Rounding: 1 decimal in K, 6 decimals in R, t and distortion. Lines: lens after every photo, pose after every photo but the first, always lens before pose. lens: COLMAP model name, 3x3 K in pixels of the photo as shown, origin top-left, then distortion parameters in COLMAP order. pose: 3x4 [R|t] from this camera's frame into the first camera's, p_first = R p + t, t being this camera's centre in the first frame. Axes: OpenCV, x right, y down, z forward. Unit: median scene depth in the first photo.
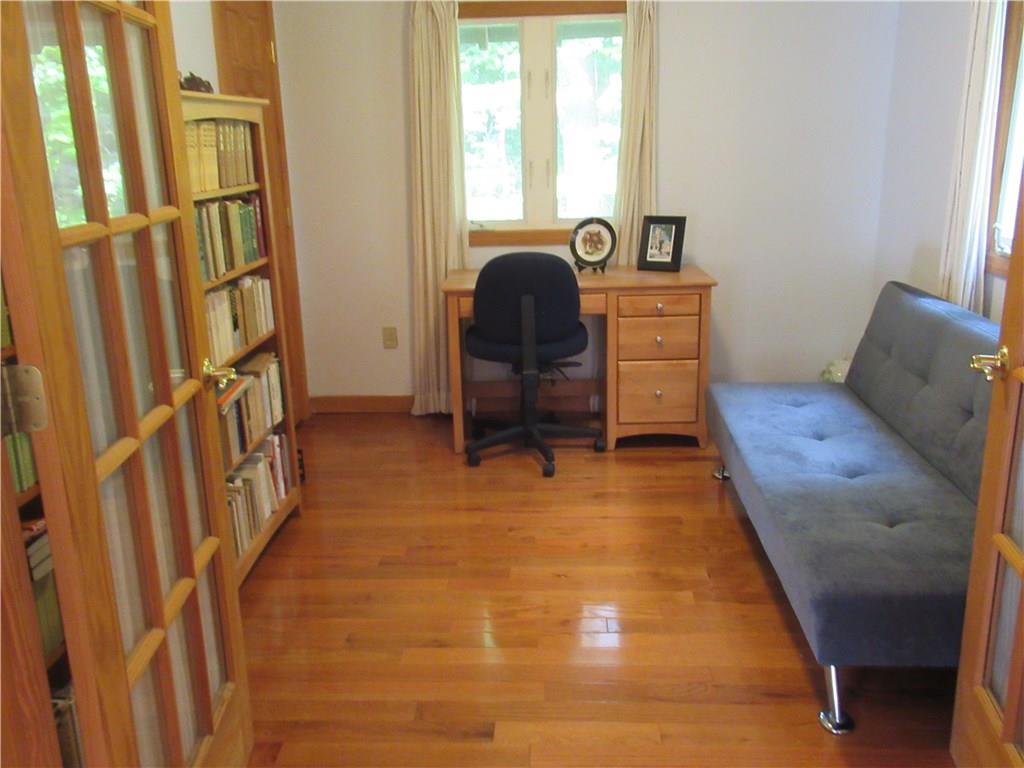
lens RADIAL K [[913.3, 0, 512.0], [0, 913.3, 384.0], [0, 0, 1]] dist [0.060007, -0.009169]
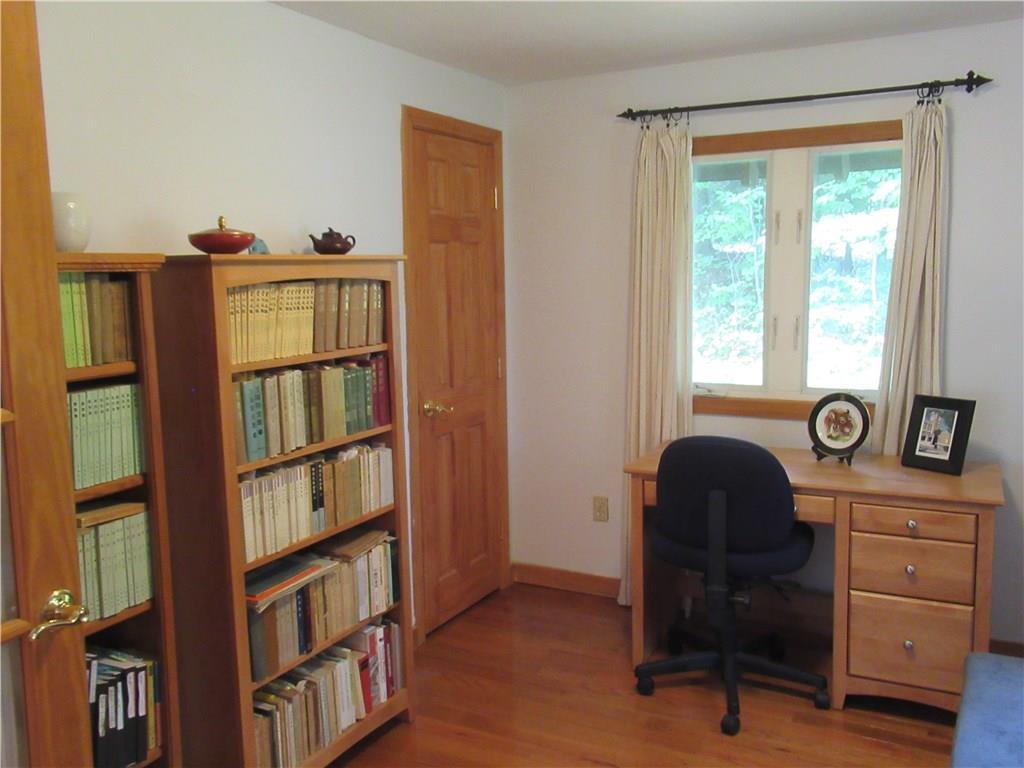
lens RADIAL K [[913.3, 0, 512.0], [0, 913.3, 384.0], [0, 0, 1]] dist [0.060007, -0.009169]
pose [[0.907306, 0.065860, -0.415282, 0.169245], [-0.118394, 0.987711, -0.102024, -0.081448], [0.403459, 0.141734, 0.903954, 0.193545]]
